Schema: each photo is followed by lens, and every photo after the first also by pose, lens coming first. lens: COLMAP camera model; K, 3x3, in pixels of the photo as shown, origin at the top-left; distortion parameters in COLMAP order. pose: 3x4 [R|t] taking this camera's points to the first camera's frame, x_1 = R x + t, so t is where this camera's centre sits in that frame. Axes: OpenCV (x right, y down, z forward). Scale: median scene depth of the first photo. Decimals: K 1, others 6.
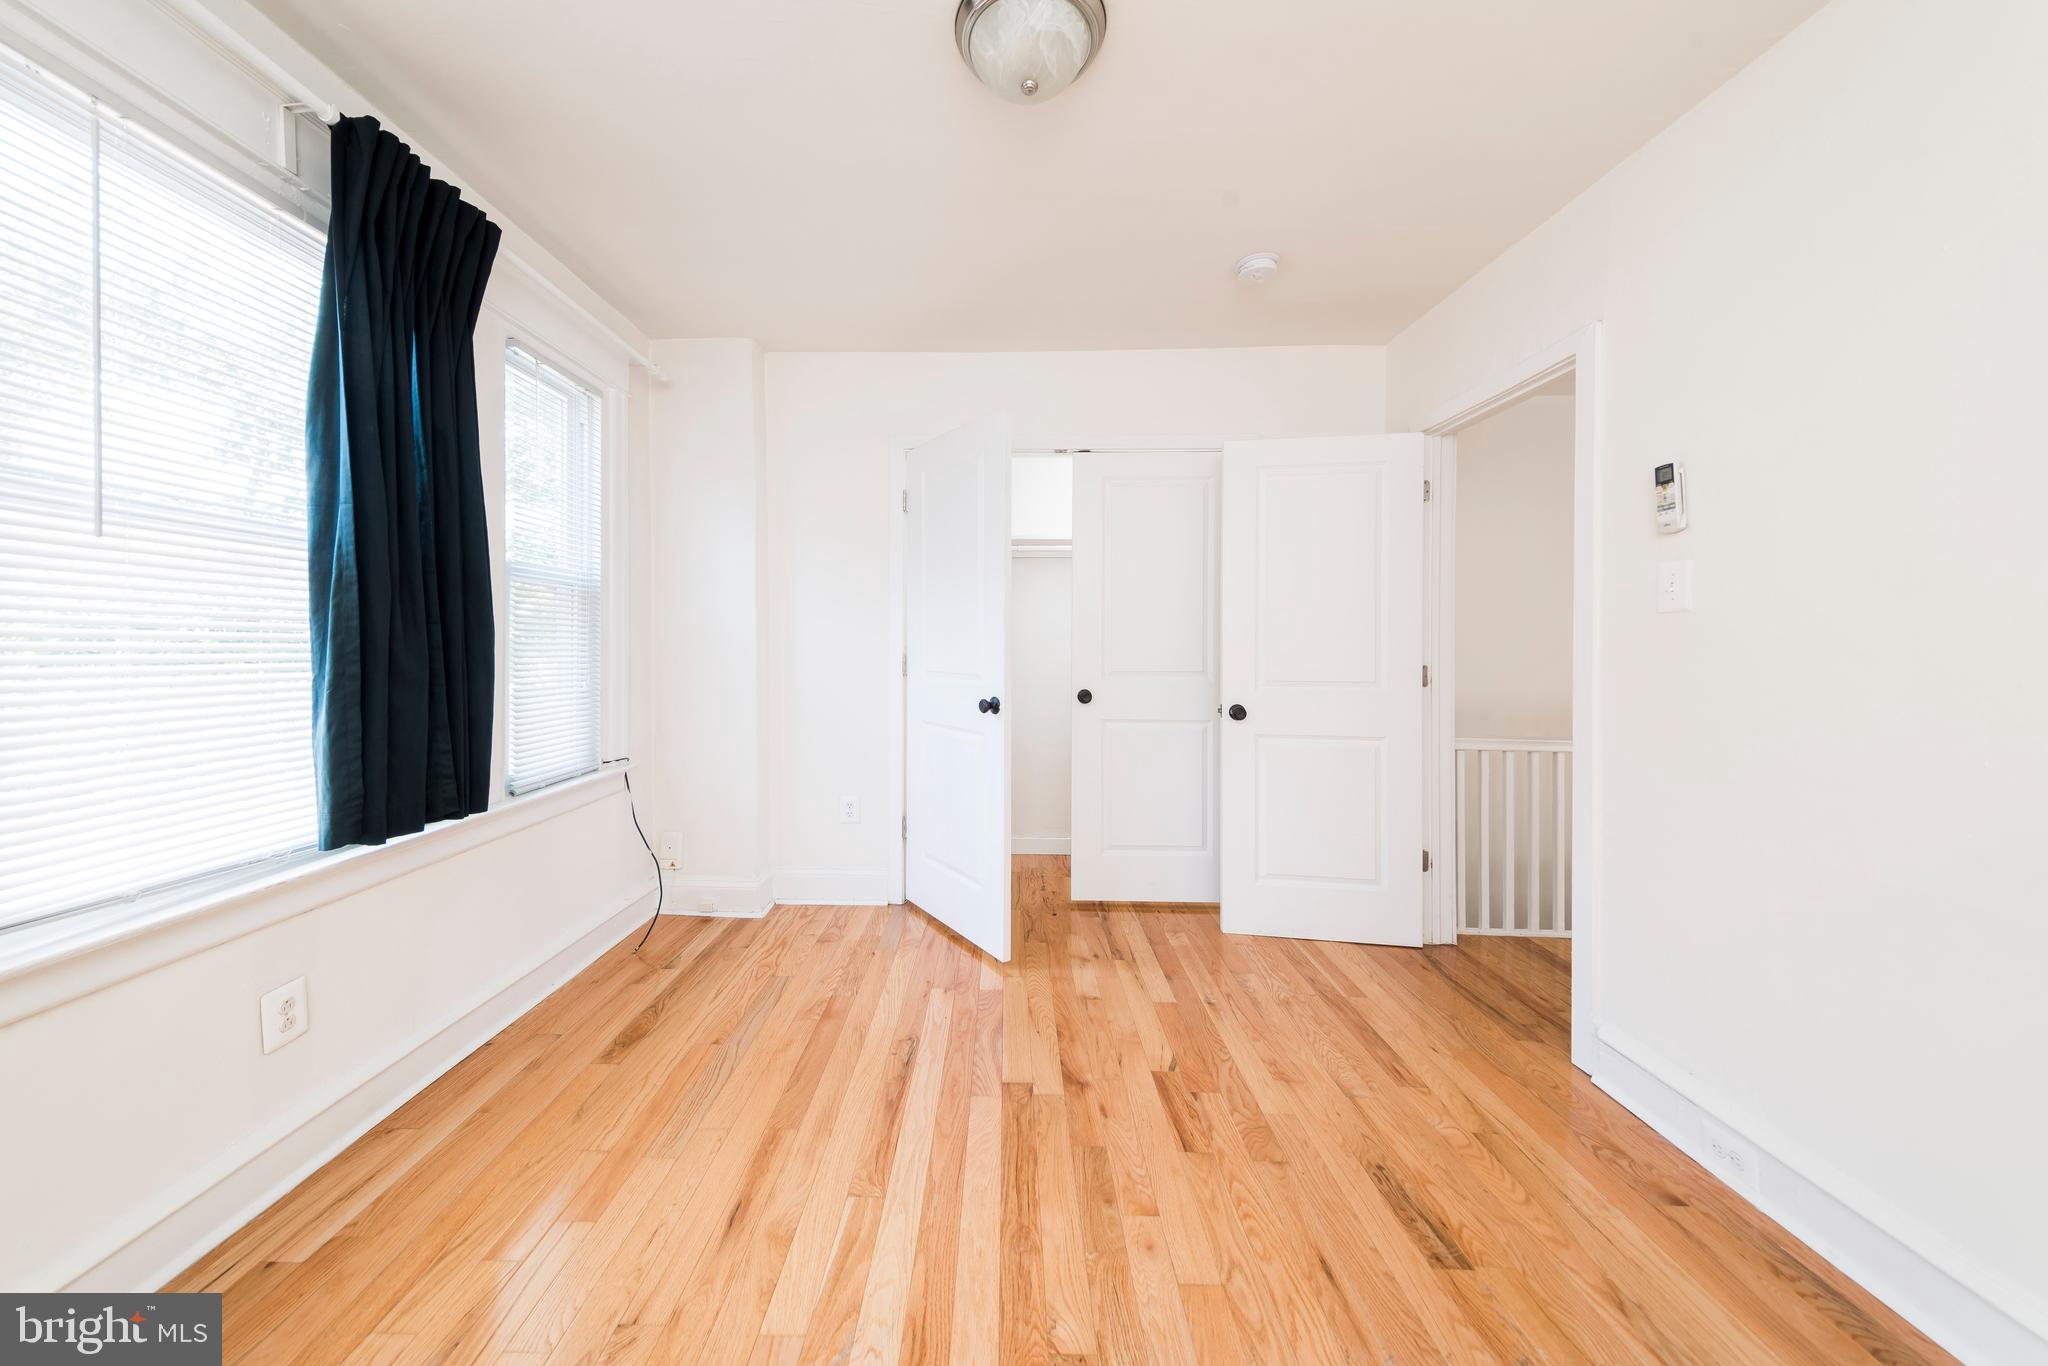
lens RADIAL K [[677.2, 0, 979.5], [0, 677.2, 655.0], [0, 0, 1]] dist [0.023264, -0.006298]
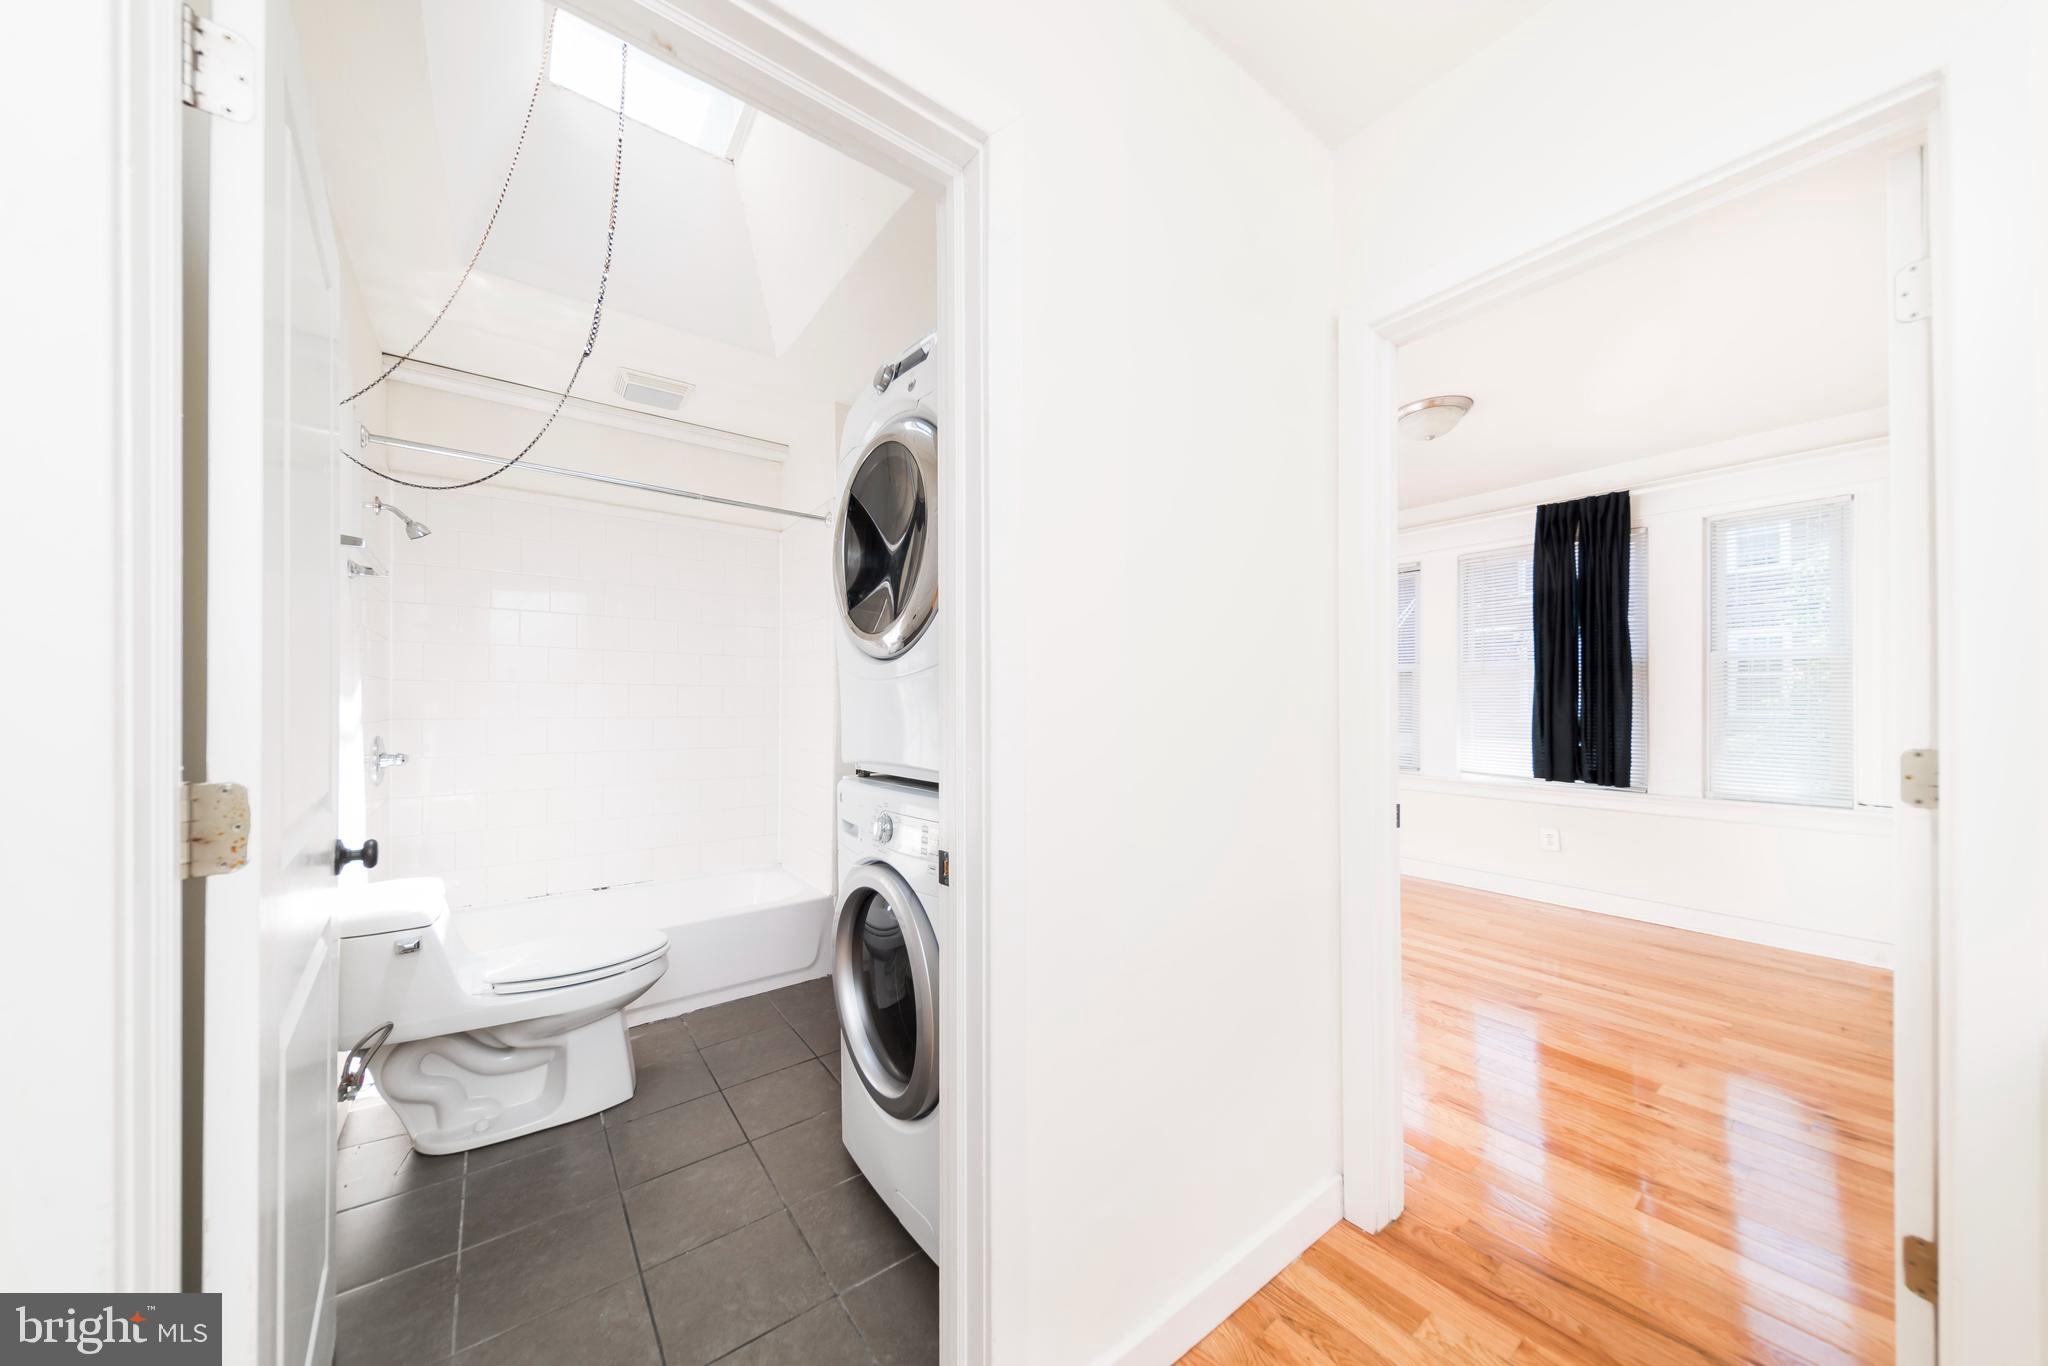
lens RADIAL K [[677.2, 0, 979.5], [0, 677.2, 655.0], [0, 0, 1]] dist [0.023264, -0.006298]
pose [[-0.801673, -0.048305, -0.595808, 2.038694], [-0.013891, 0.997966, -0.062218, 0.001116], [0.597601, -0.041602, -0.800714, 1.570480]]
